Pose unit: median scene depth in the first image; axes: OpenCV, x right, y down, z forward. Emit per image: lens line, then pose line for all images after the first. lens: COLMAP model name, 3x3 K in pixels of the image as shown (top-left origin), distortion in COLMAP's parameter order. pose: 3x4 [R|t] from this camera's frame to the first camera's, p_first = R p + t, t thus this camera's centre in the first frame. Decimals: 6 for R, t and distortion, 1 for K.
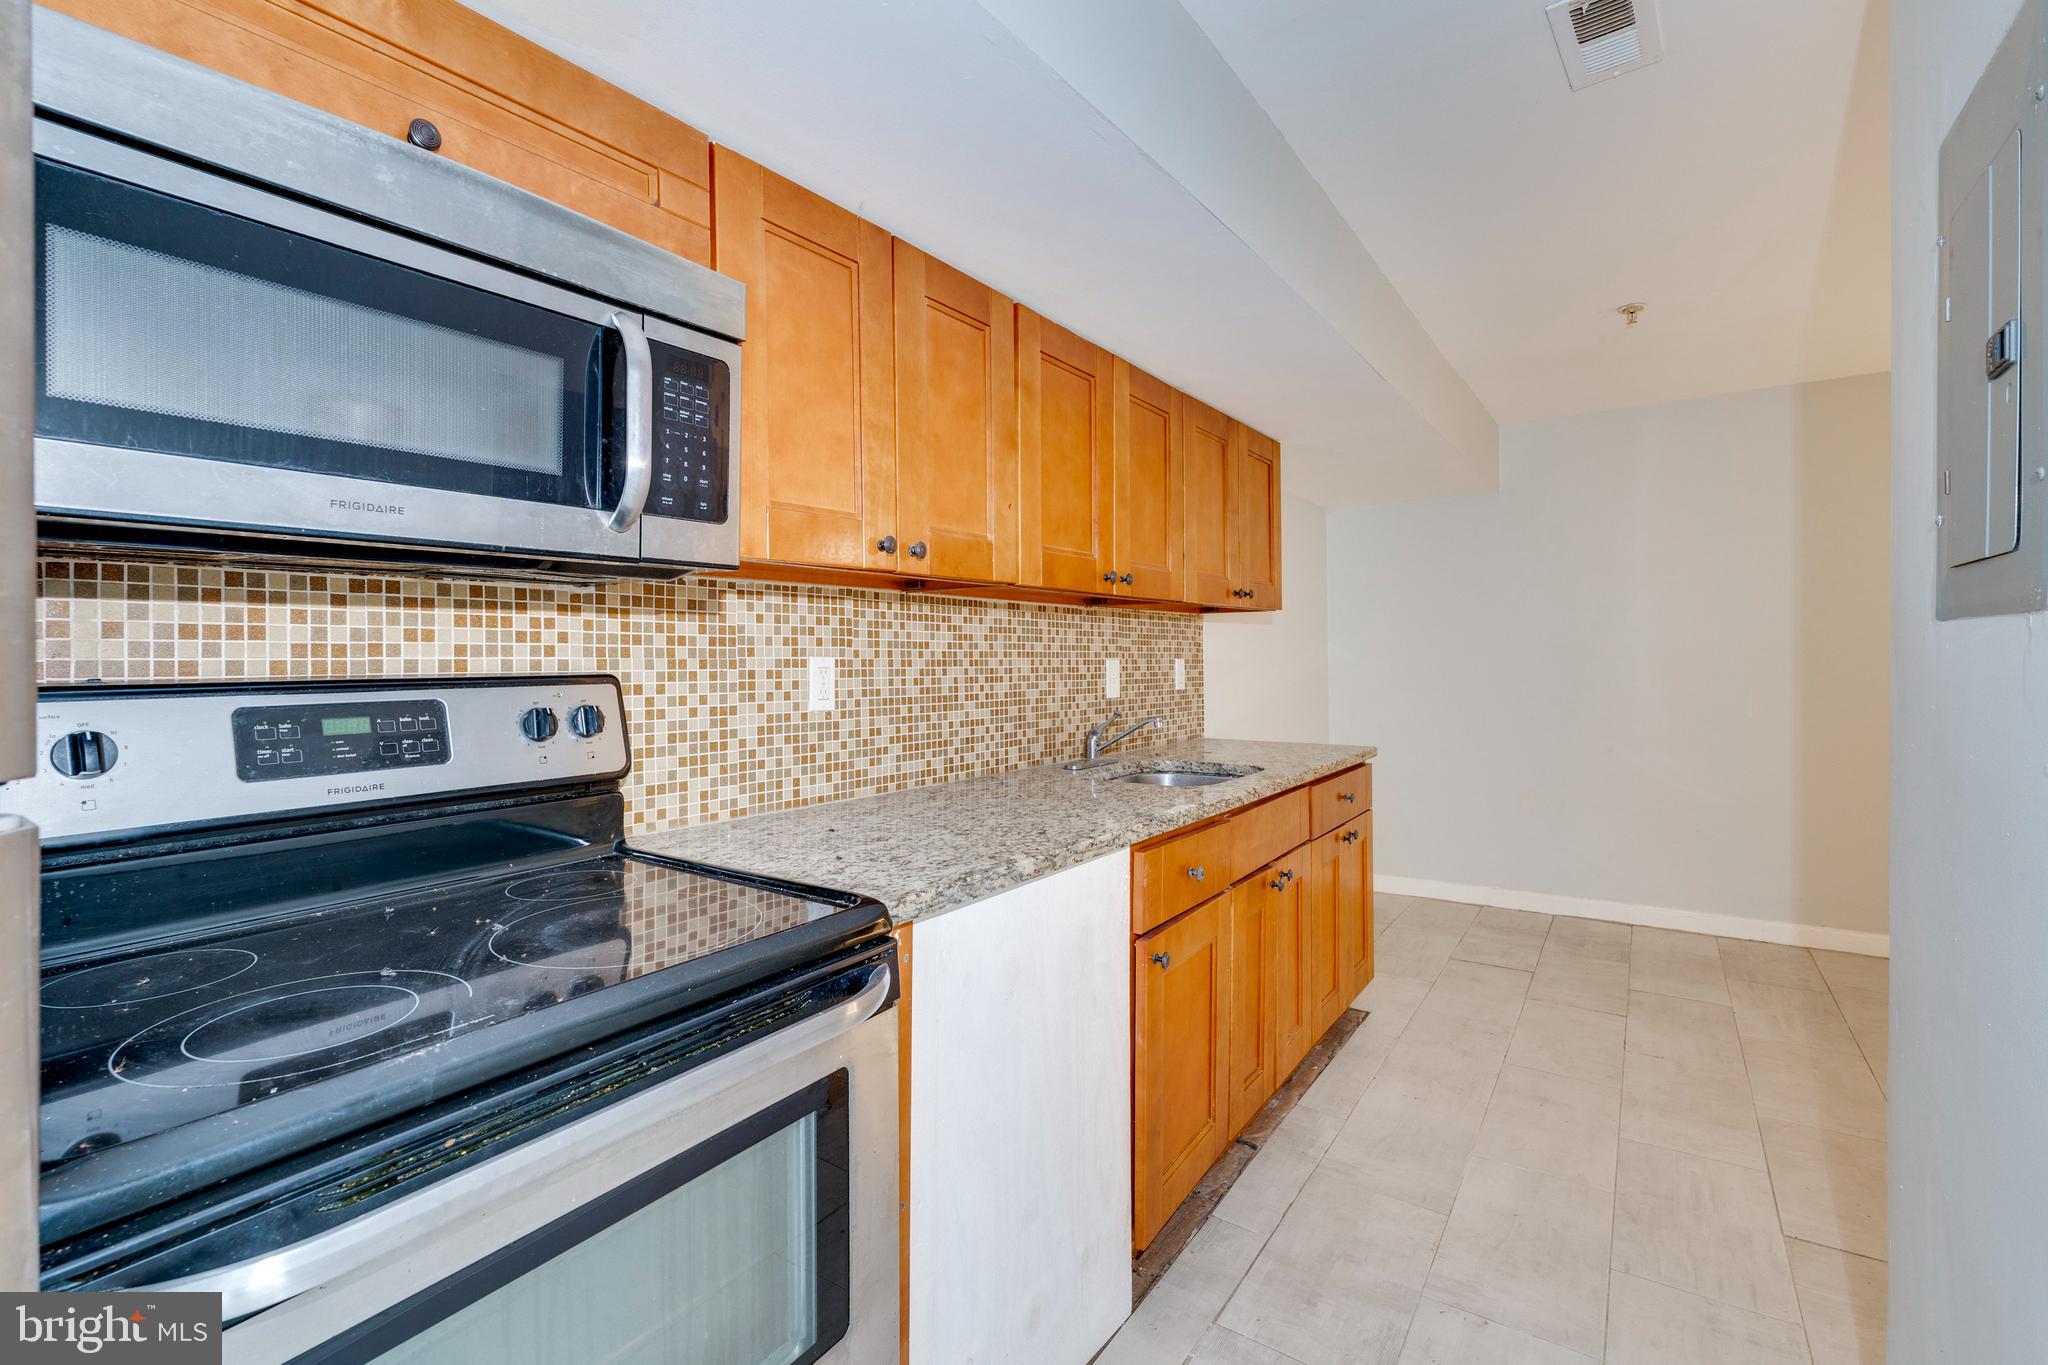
lens RADIAL K [[918.2, 0, 1026.1], [0, 918.2, 669.4], [0, 0, 1]] dist [-0.001597, -0.000247]
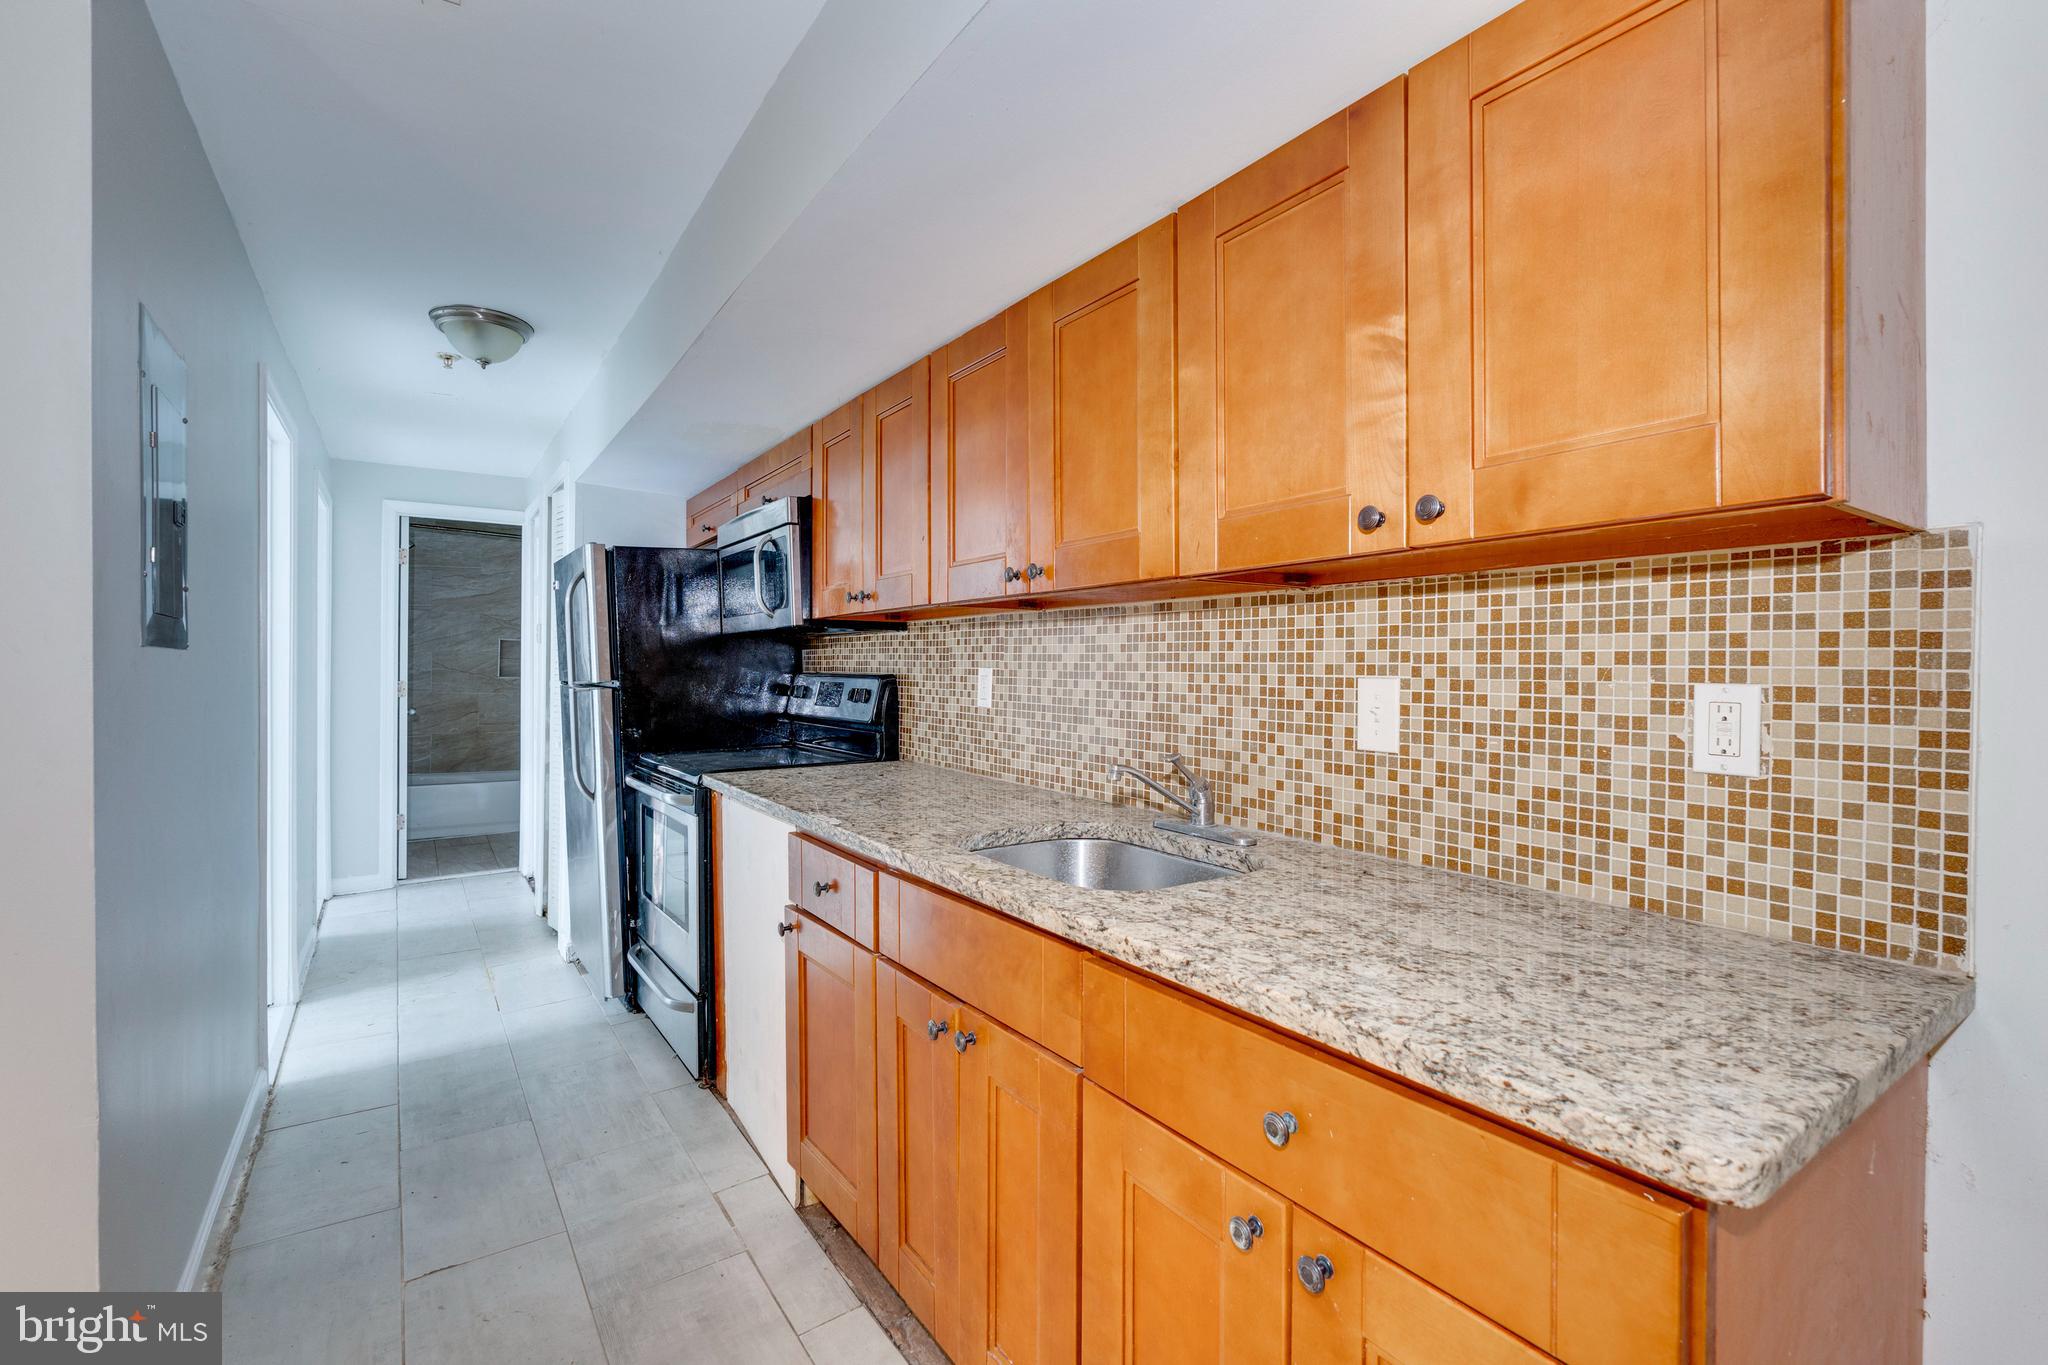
lens RADIAL K [[918.2, 0, 1026.1], [0, 918.2, 669.4], [0, 0, 1]] dist [-0.001597, -0.000247]
pose [[-0.362210, 0.001520, -0.932095, 0.901252], [-0.021202, 0.999727, 0.009869, -0.022858], [0.931856, 0.023337, -0.362078, 1.366464]]
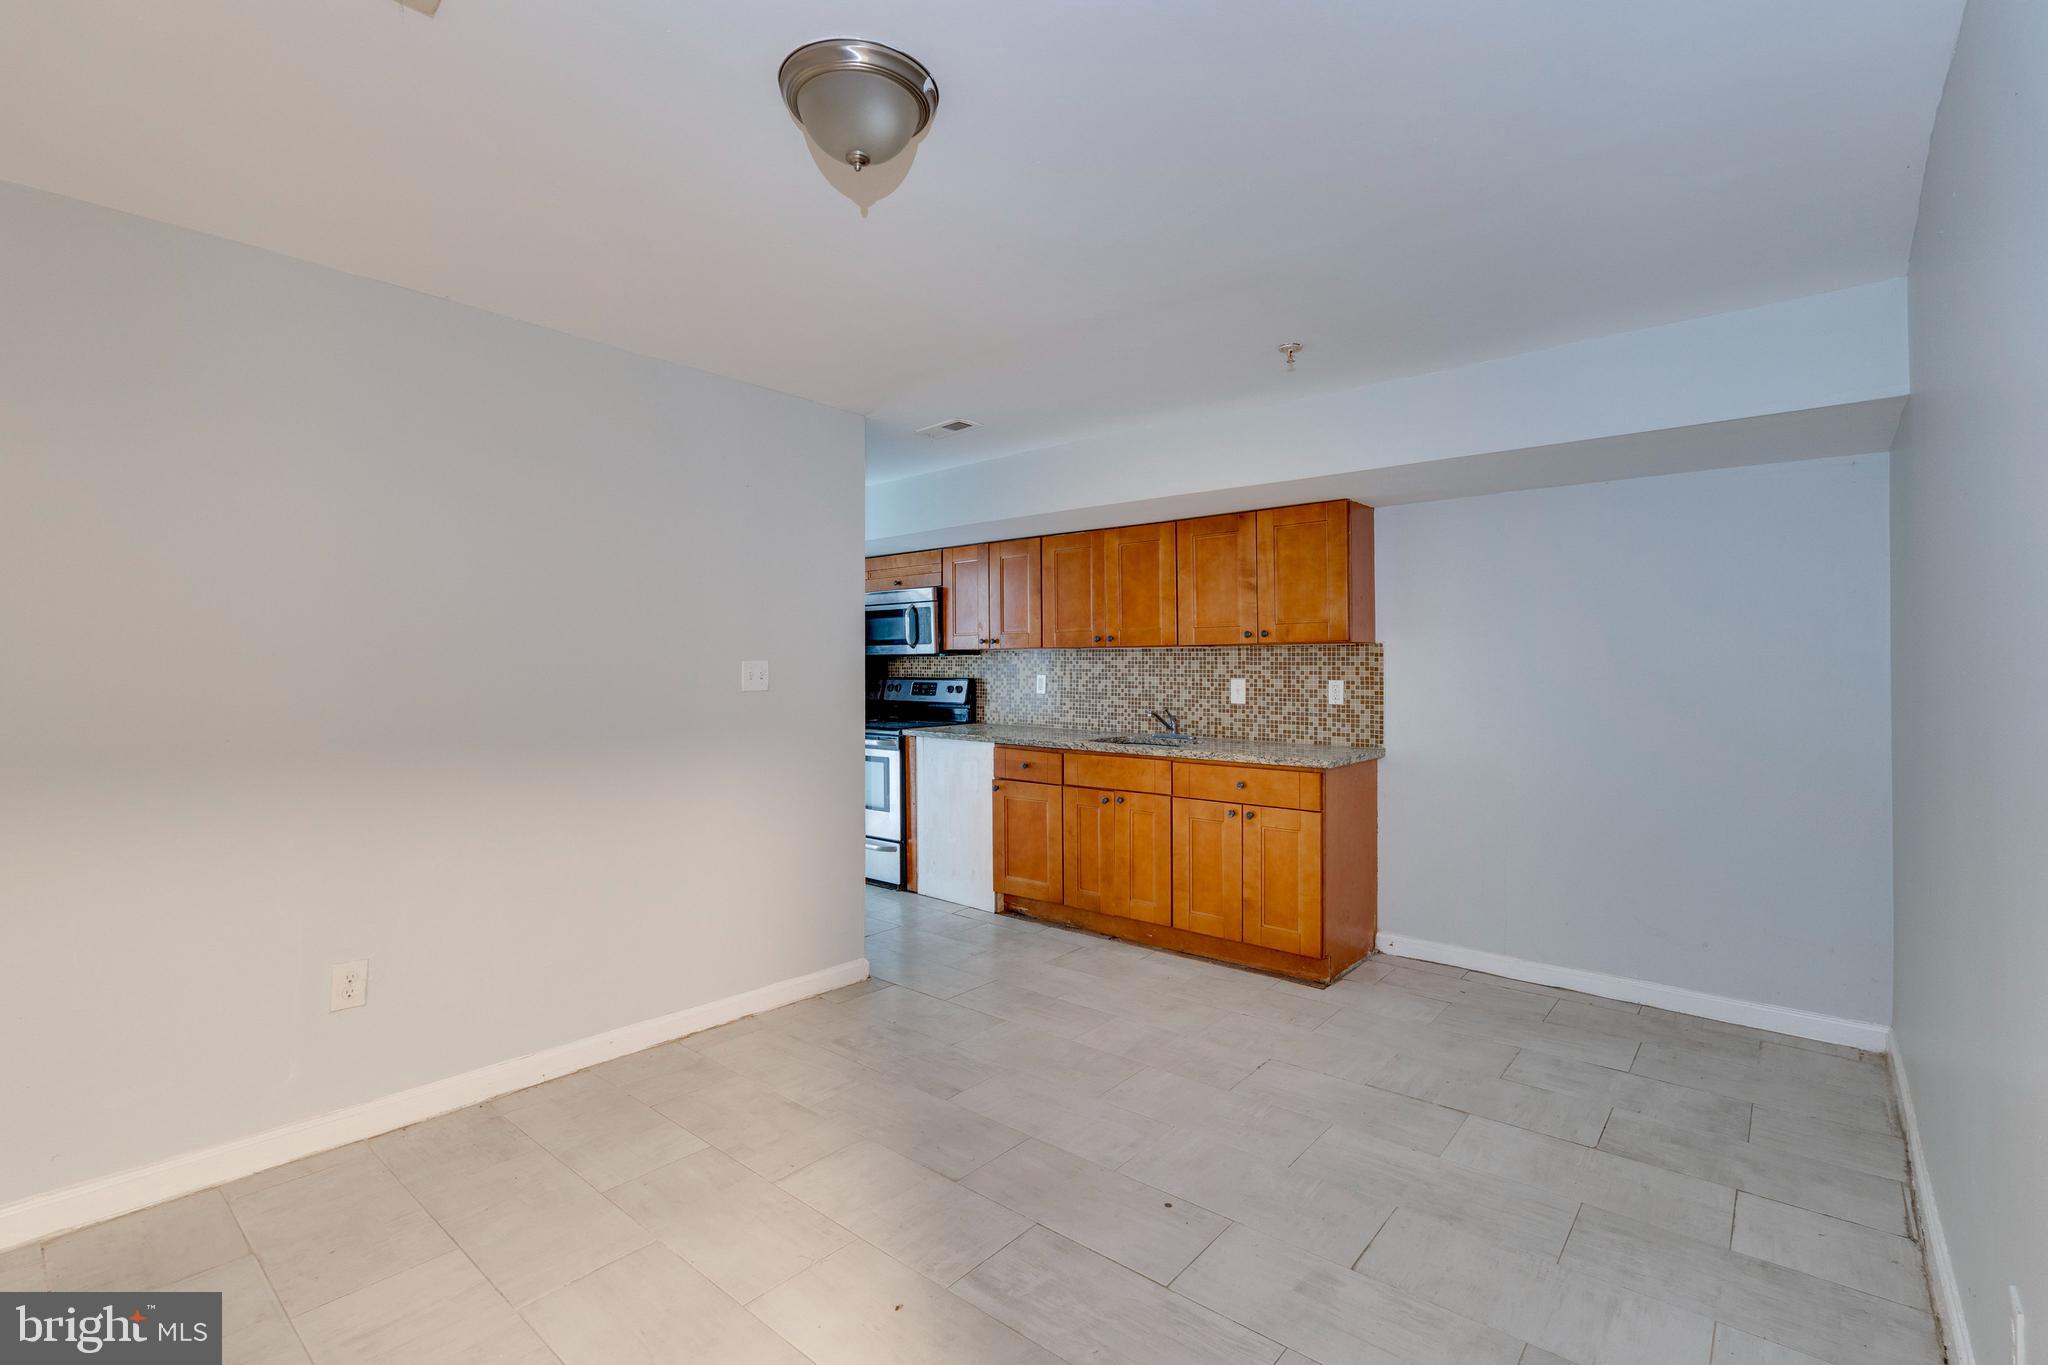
lens RADIAL K [[929.0, 0, 1015.6], [0, 929.0, 646.4], [0, 0, 1]] dist [-0.000845, -0.000002]
pose [[-0.106832, -0.021275, -0.994049, 2.314789], [-0.018956, 0.999633, -0.019357, -0.038430], [0.994096, 0.016776, -0.107196, 1.081662]]
